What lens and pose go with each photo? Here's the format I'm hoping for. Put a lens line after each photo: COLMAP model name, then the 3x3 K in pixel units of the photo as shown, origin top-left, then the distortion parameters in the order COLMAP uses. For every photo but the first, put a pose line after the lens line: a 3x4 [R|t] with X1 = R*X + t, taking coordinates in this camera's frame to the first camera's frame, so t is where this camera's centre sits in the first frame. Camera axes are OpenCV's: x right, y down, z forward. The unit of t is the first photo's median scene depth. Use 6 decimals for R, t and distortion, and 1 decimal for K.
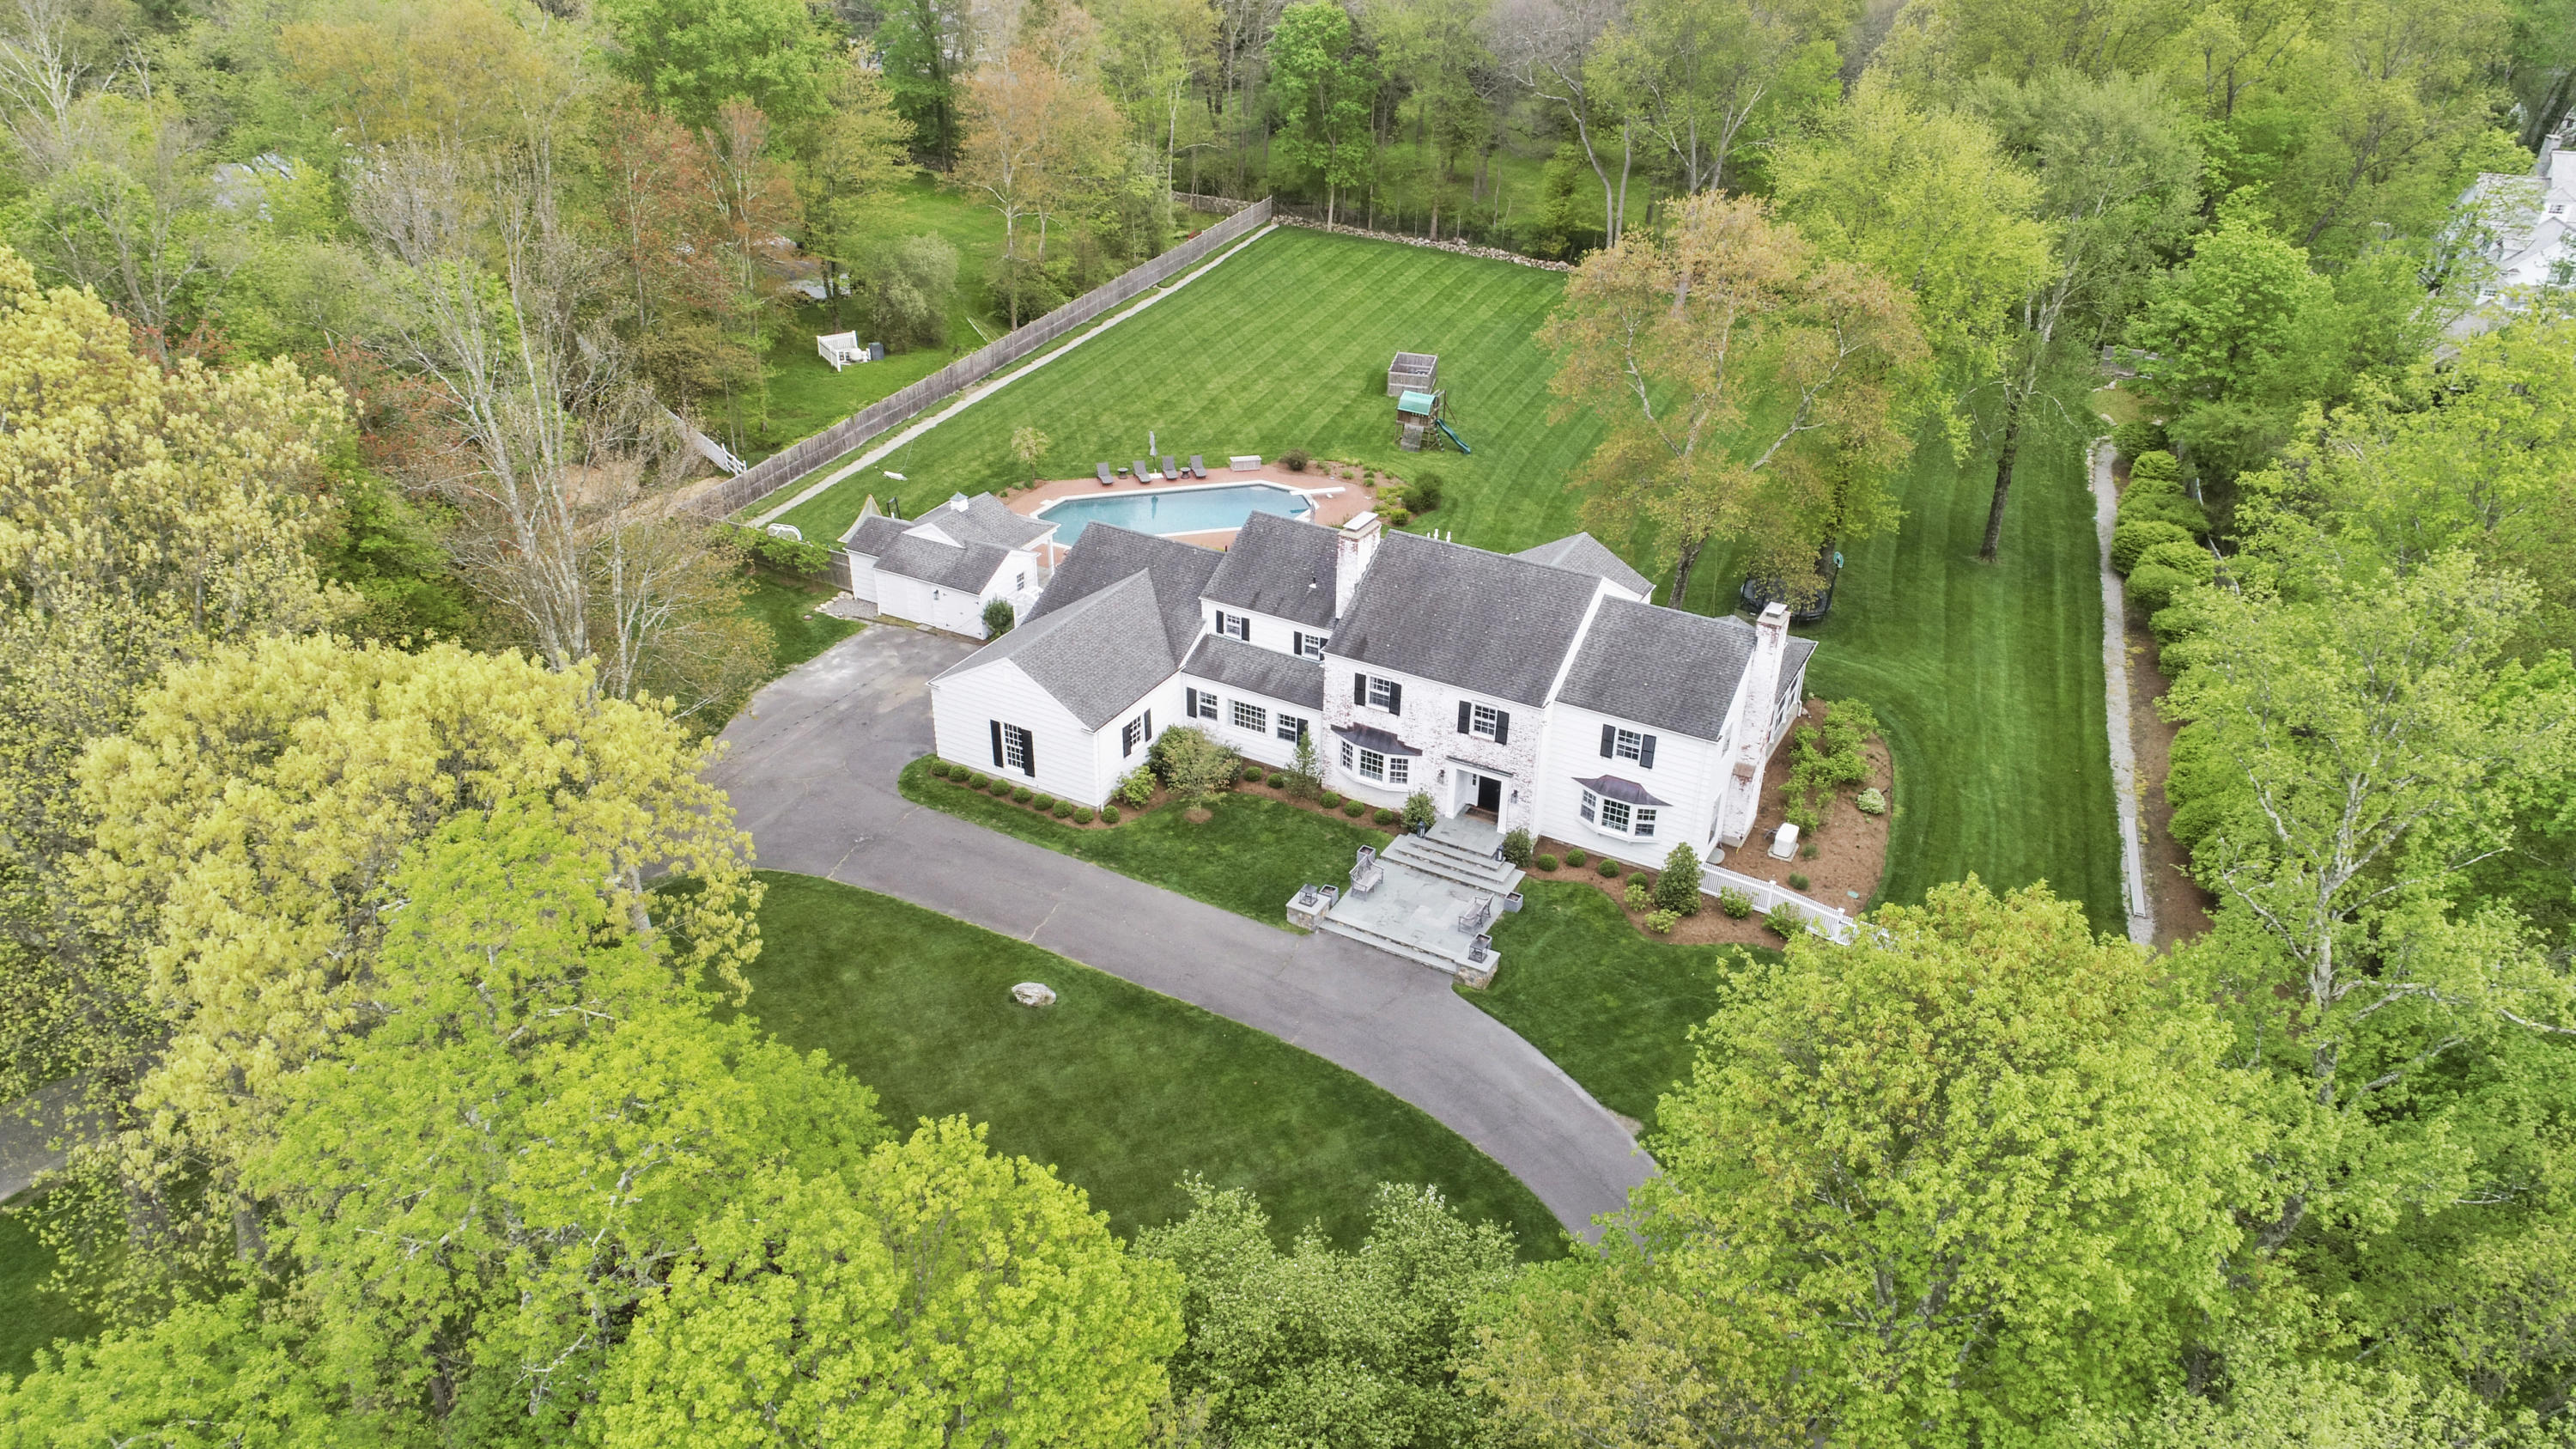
lens RADIAL K [[1723.8, 0, 1284.6], [0, 1723.8, 724.4], [0, 0, 1]] dist [-0.005678, -0.005581]
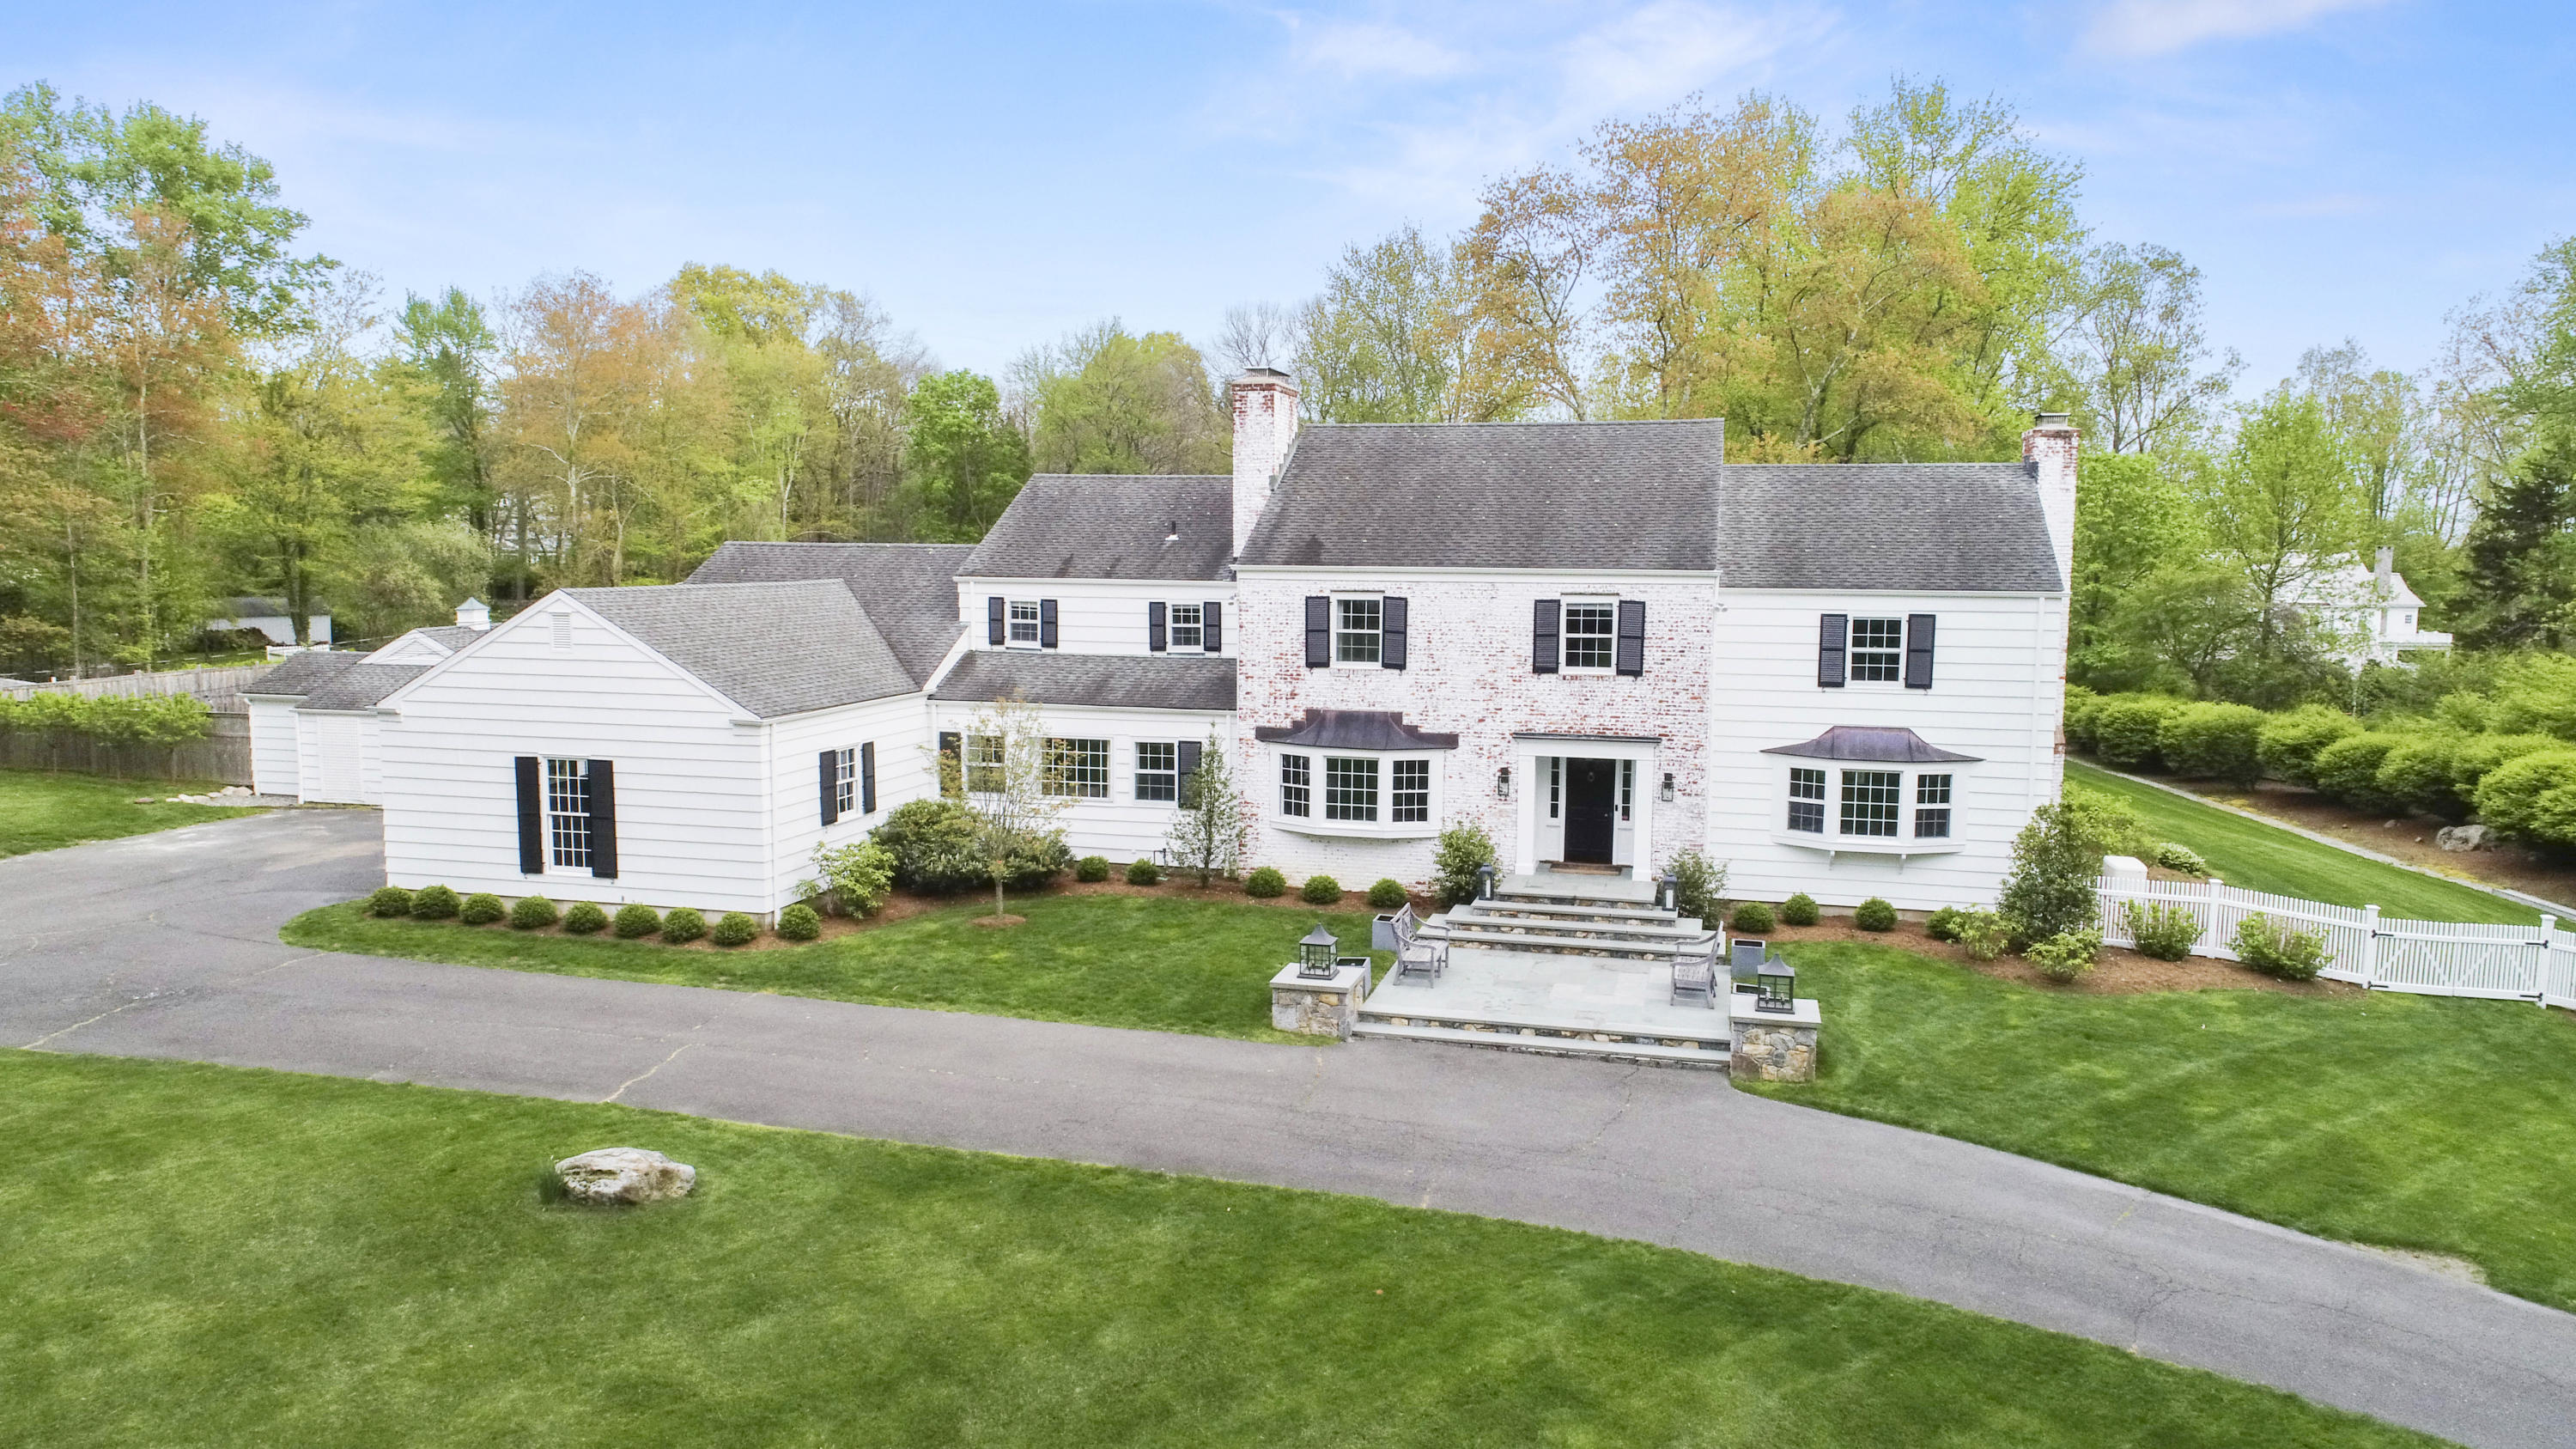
lens RADIAL K [[1723.8, 0, 1293.2], [0, 1723.8, 725.1], [0, 0, 1]] dist [-0.005678, -0.005581]
pose [[0.967658, -0.034446, 0.249903, -0.086259], [0.128564, 0.919670, -0.371051, 0.183861], [-0.217047, 0.391179, 0.894354, 0.552531]]
